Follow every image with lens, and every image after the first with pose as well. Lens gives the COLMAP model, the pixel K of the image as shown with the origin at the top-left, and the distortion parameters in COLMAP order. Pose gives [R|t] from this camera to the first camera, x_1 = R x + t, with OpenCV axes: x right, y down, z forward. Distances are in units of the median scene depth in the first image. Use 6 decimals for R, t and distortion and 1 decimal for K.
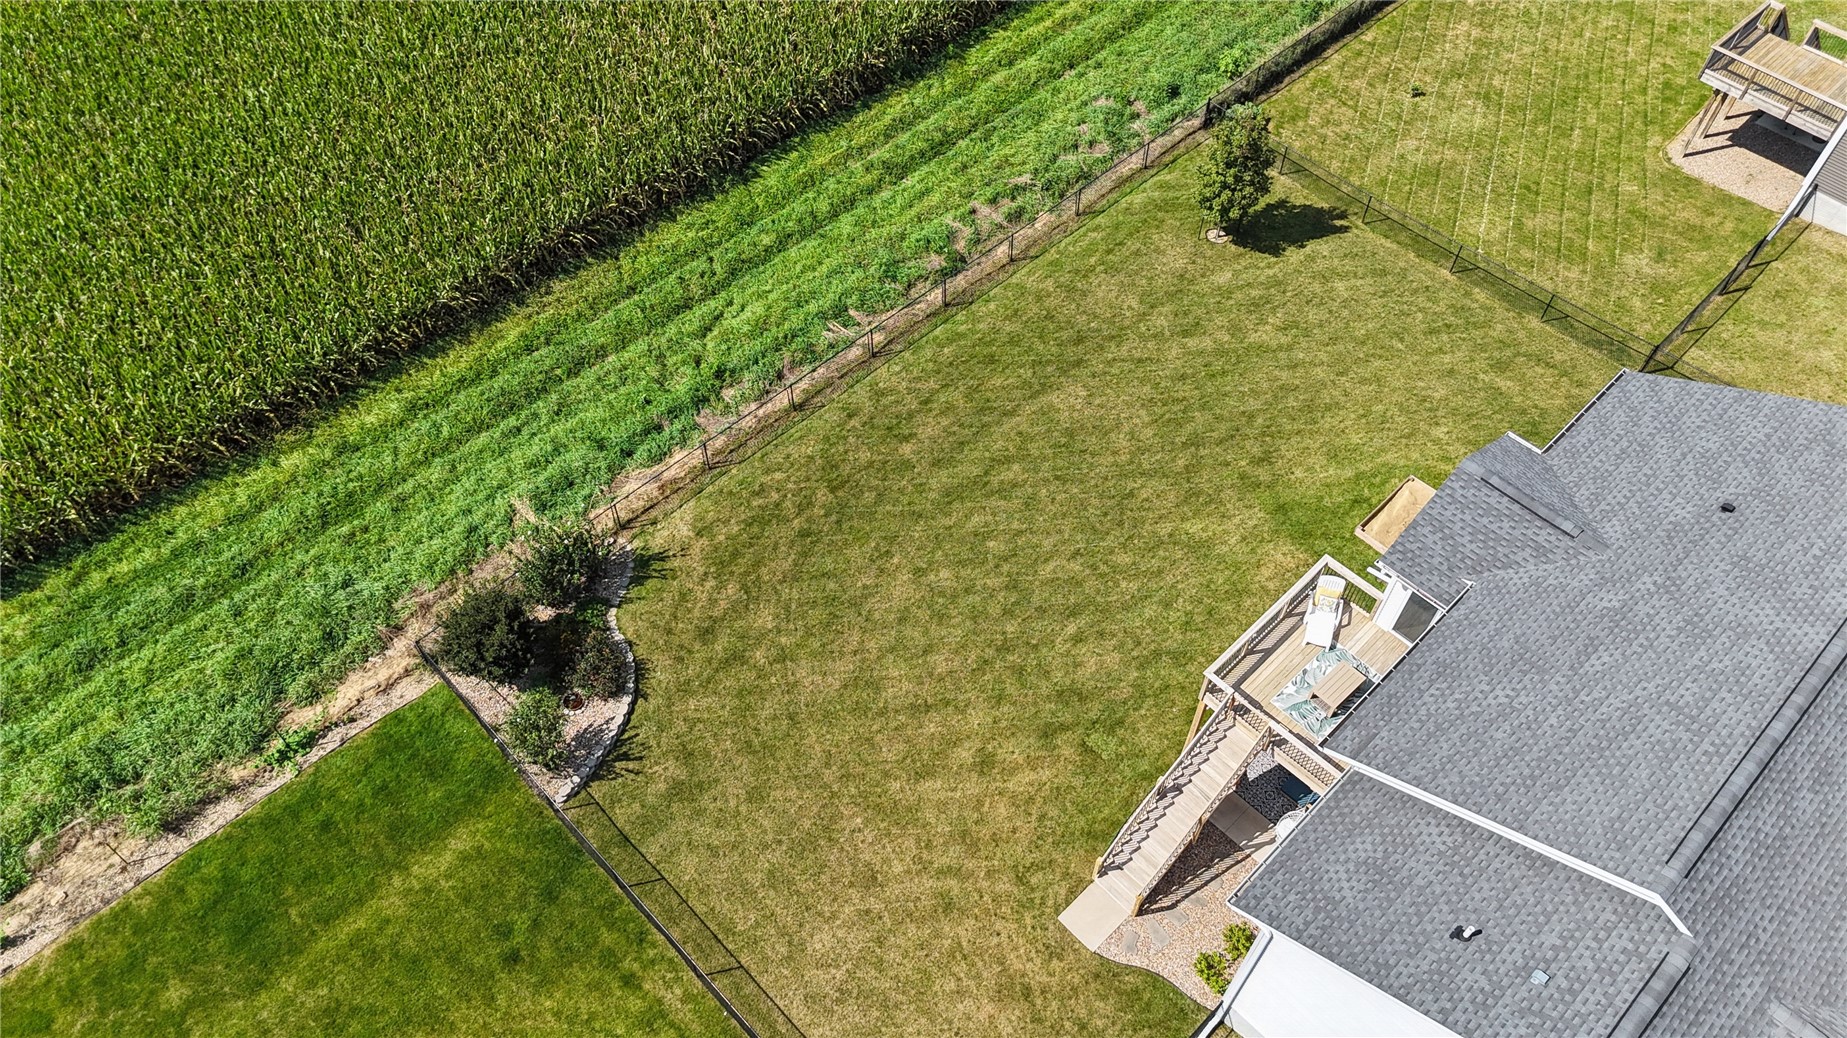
lens RADIAL K [[1379.8, 0, 907.9], [0, 1379.8, 530.7], [0, 0, 1]] dist [0.072154, -0.076546]
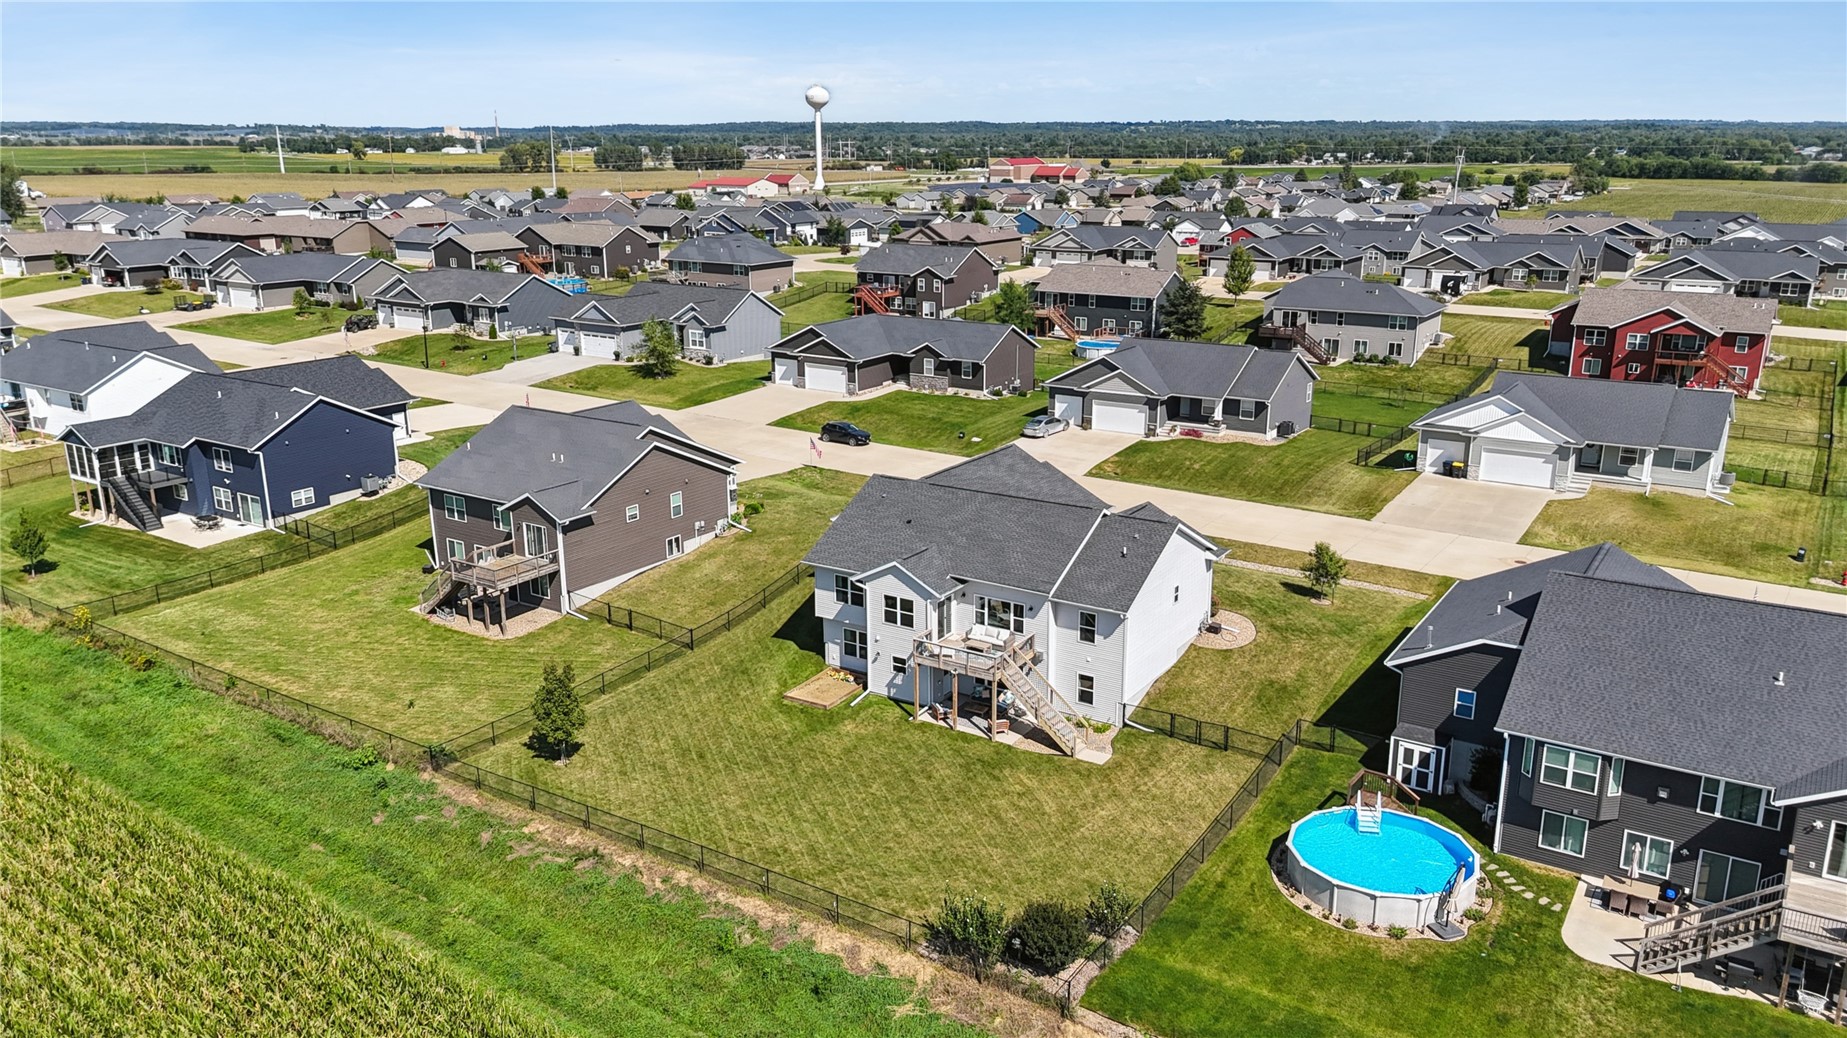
lens RADIAL K [[1379.8, 0, 920.2], [0, 1379.8, 520.3], [0, 0, 1]] dist [0.072154, -0.076546]
pose [[-0.225502, -0.268179, 0.936605, -1.179321], [0.783389, 0.521613, 0.337967, -0.572305], [-0.579181, 0.809938, 0.092464, 0.516701]]
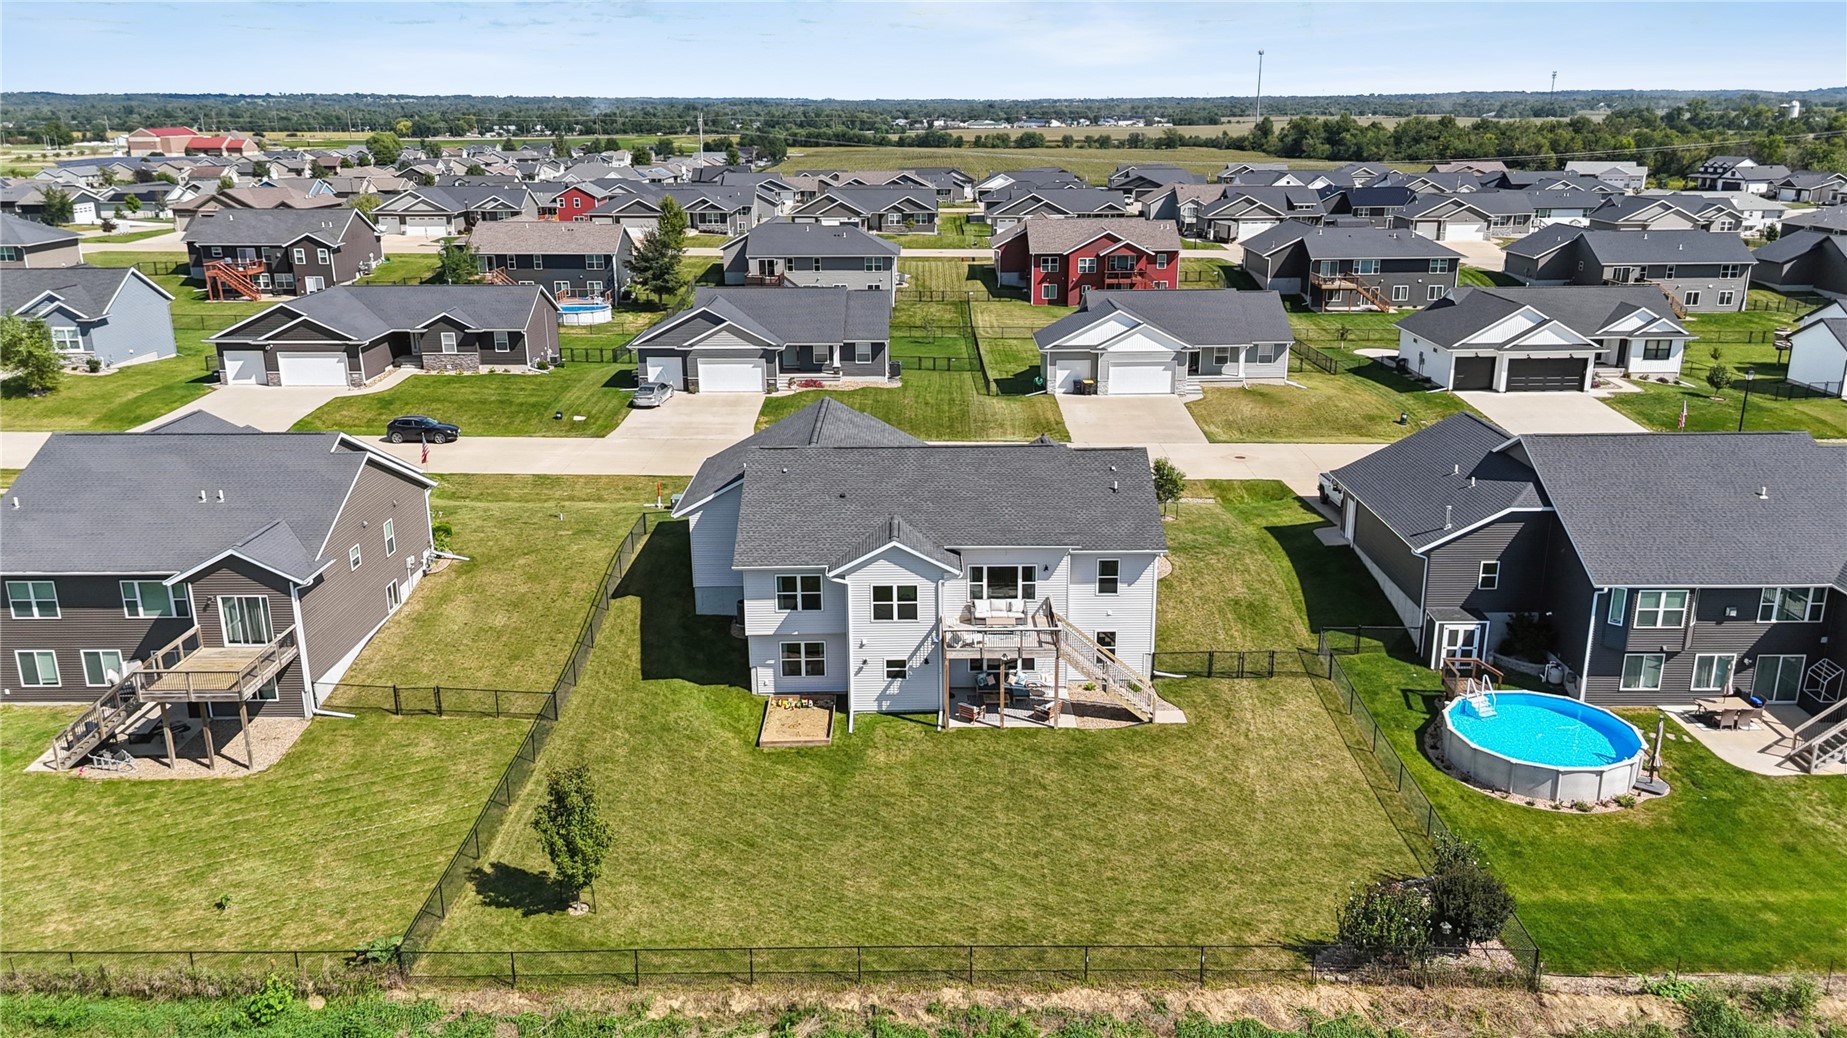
lens RADIAL K [[1379.8, 0, 930.0], [0, 1379.8, 531.5], [0, 0, 1]] dist [0.072154, -0.076546]
pose [[-0.727210, -0.204075, 0.655377, -0.555170], [0.551620, 0.394480, 0.734916, -0.948921], [-0.408511, 0.895957, -0.174298, 0.915843]]
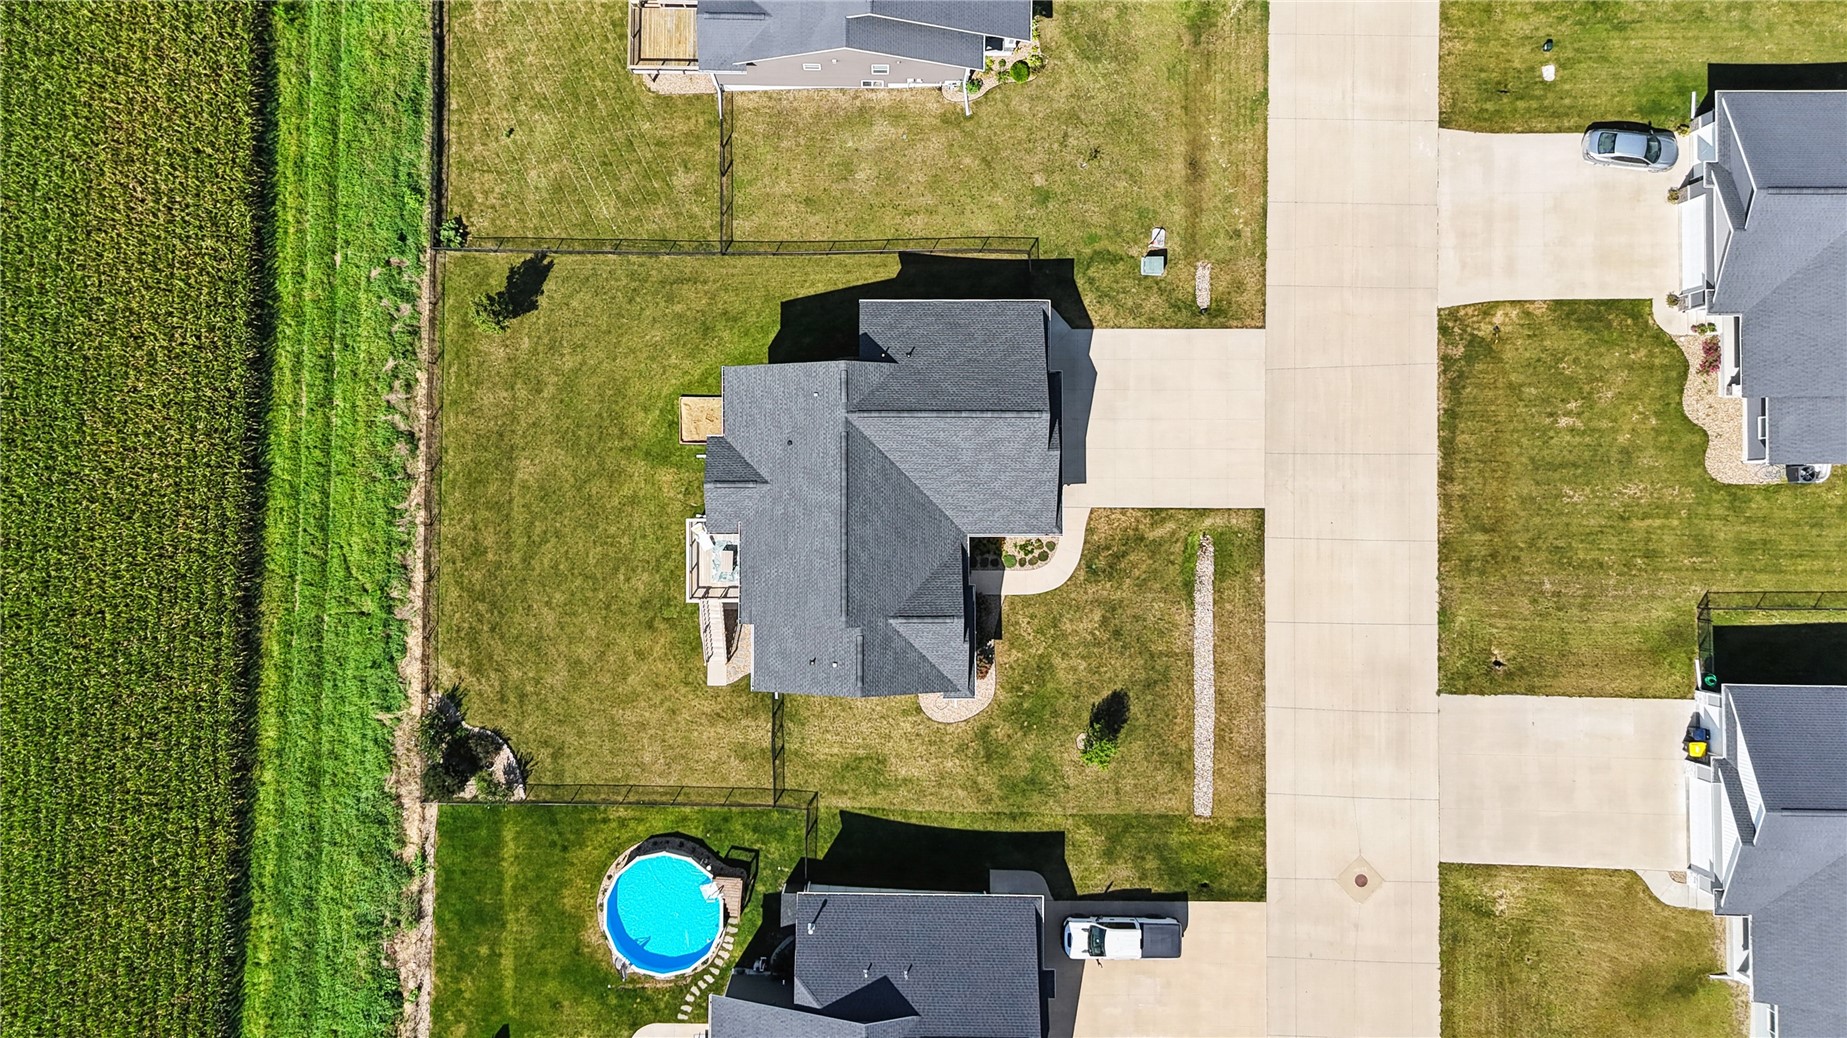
lens RADIAL K [[1379.8, 0, 927.8], [0, 1379.8, 522.0], [0, 0, 1]] dist [0.072154, -0.076546]
pose [[0.700820, -0.713293, 0.008048, 0.440666], [0.576787, 0.573267, 0.581964, -0.850449], [-0.419724, -0.403210, 0.813175, -0.828845]]
